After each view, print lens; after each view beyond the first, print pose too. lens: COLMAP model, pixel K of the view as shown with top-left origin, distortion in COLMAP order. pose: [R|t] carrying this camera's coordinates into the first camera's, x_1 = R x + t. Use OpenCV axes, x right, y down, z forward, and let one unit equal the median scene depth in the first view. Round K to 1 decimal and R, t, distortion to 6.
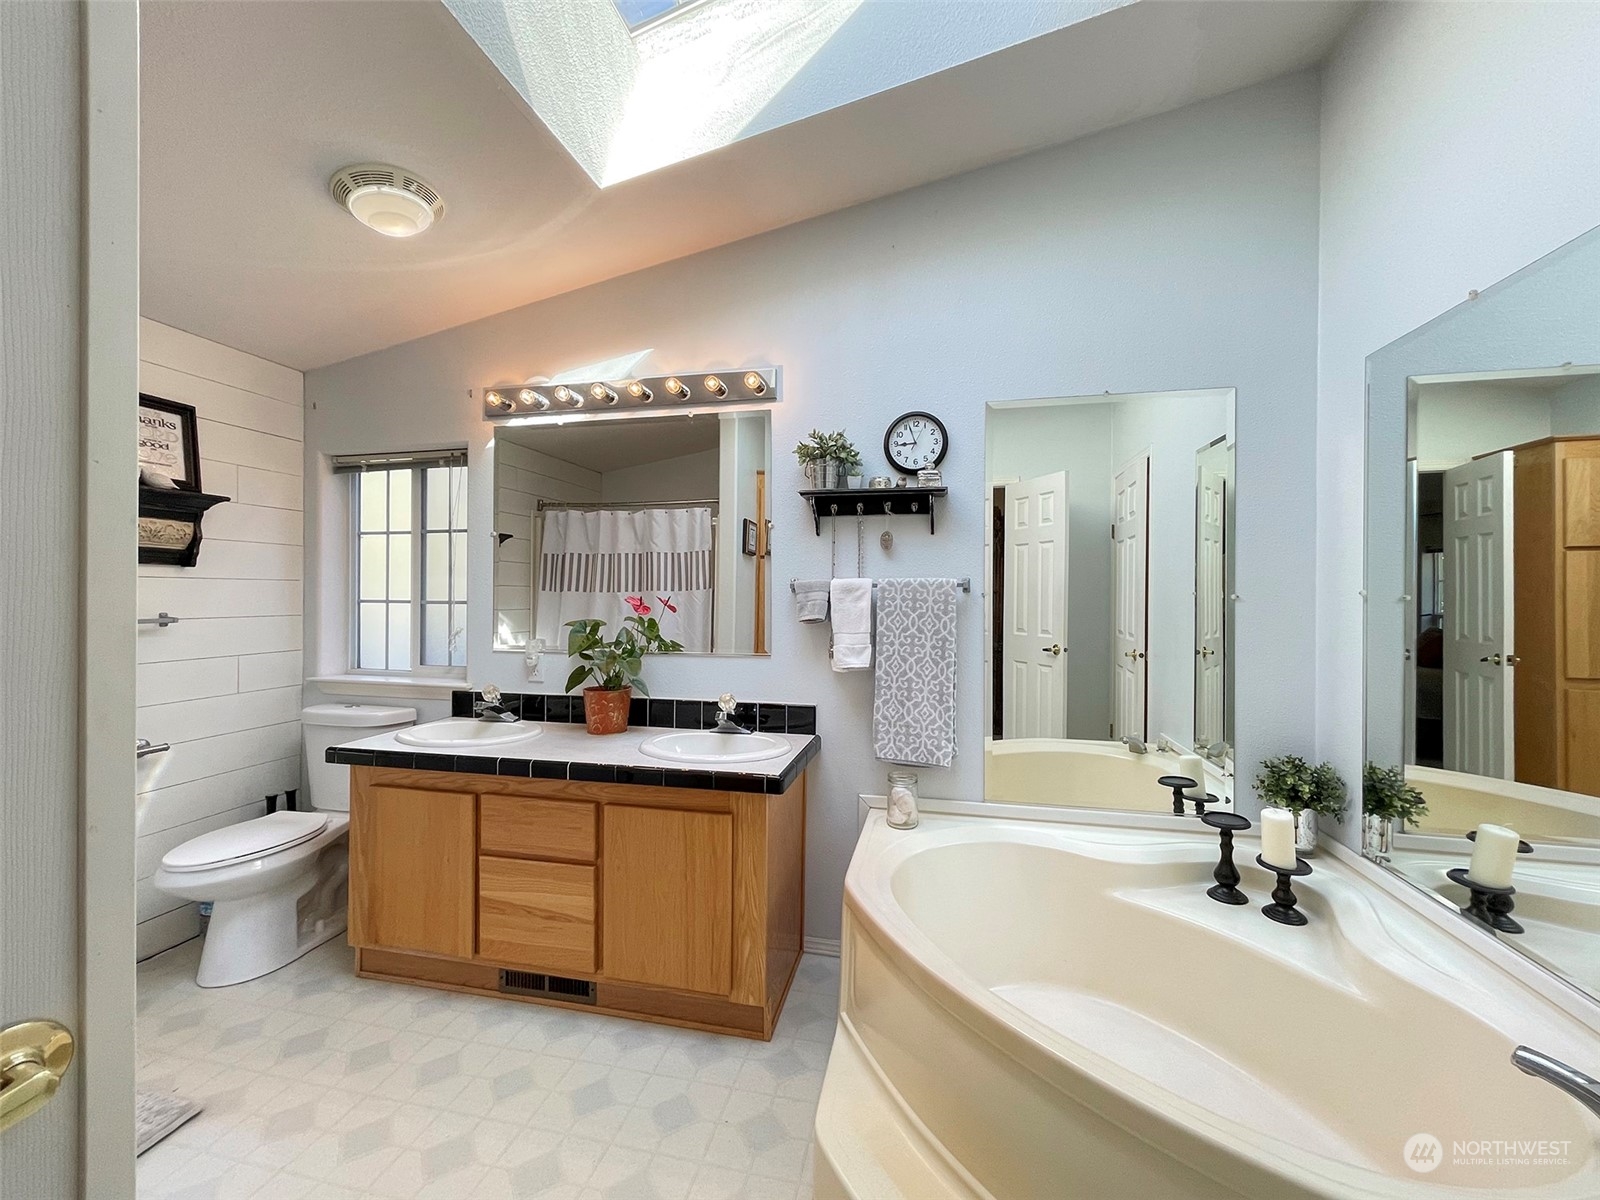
lens RADIAL K [[662.8, 0, 792.9], [0, 662.8, 599.0], [0, 0, 1]] dist [0.008777, -0.000277]
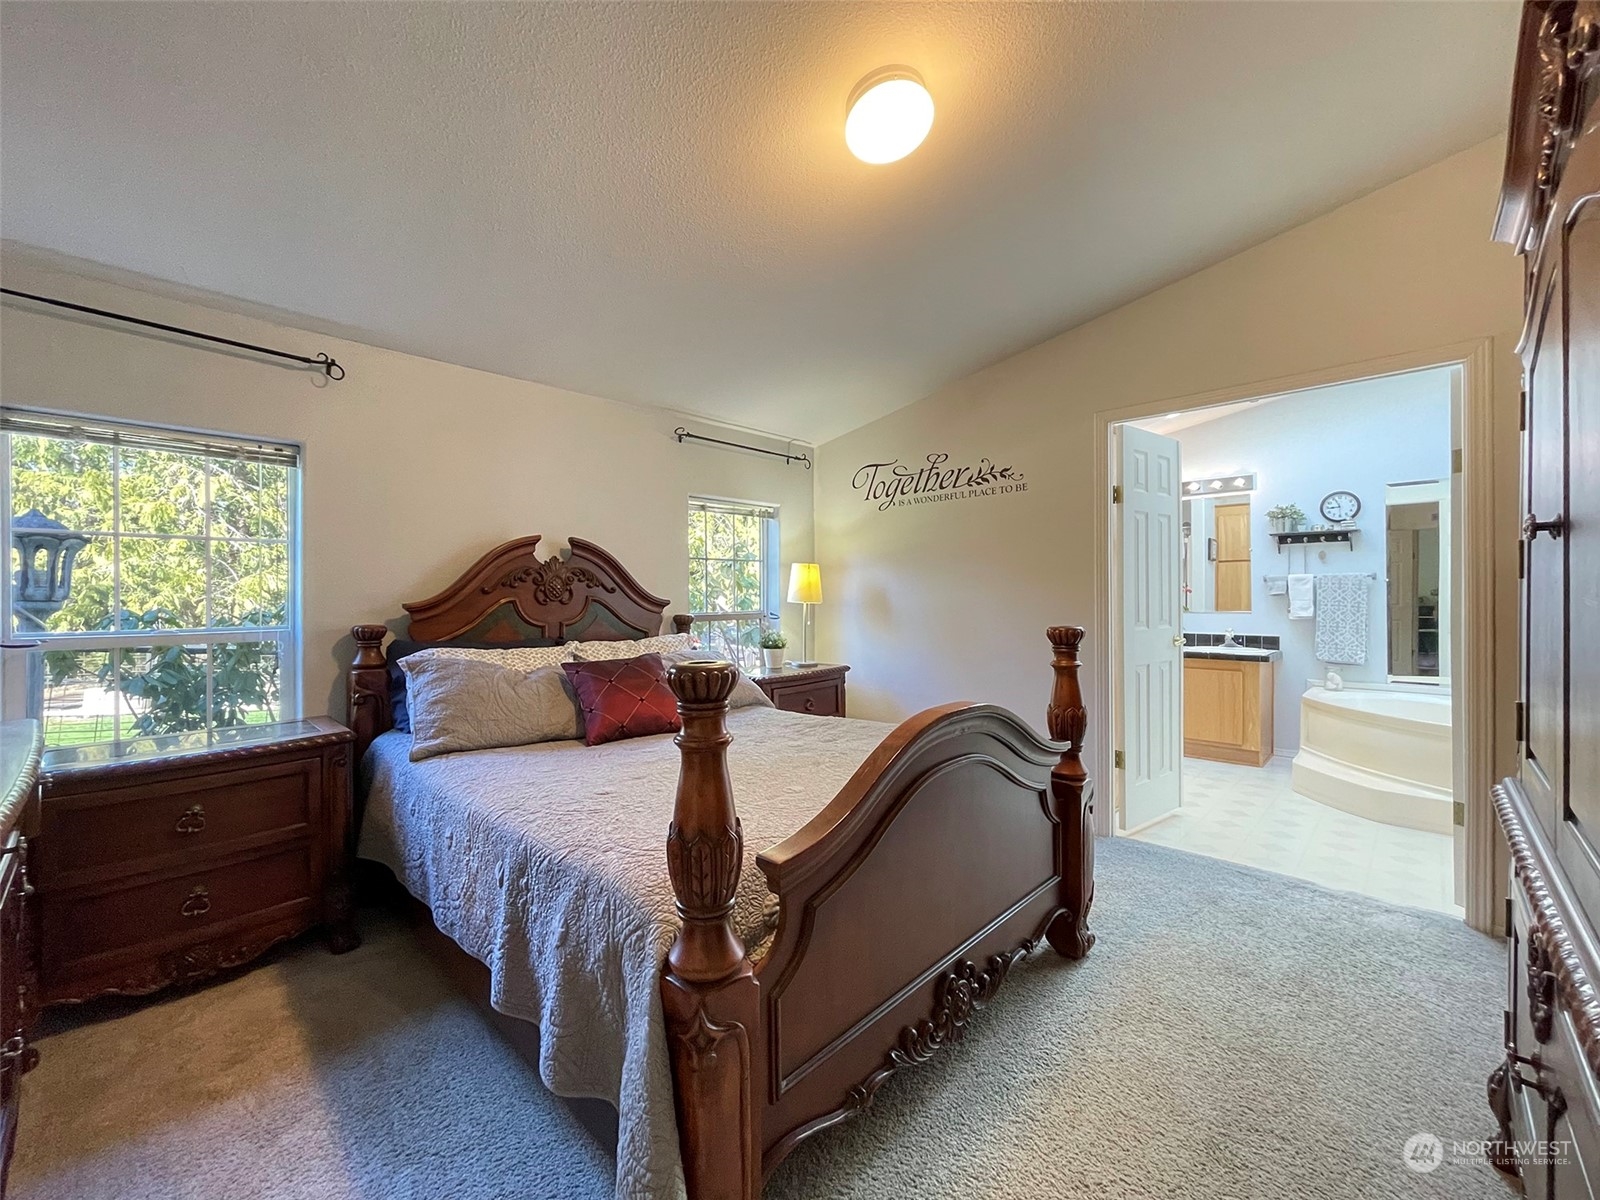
lens RADIAL K [[662.8, 0, 782.5], [0, 662.8, 597.0], [0, 0, 1]] dist [0.008777, -0.000277]
pose [[0.858882, -0.010633, -0.512062, -0.228561], [0.009568, 0.999943, -0.004715, 0.033565], [0.512083, -0.000850, 0.858935, -1.563031]]
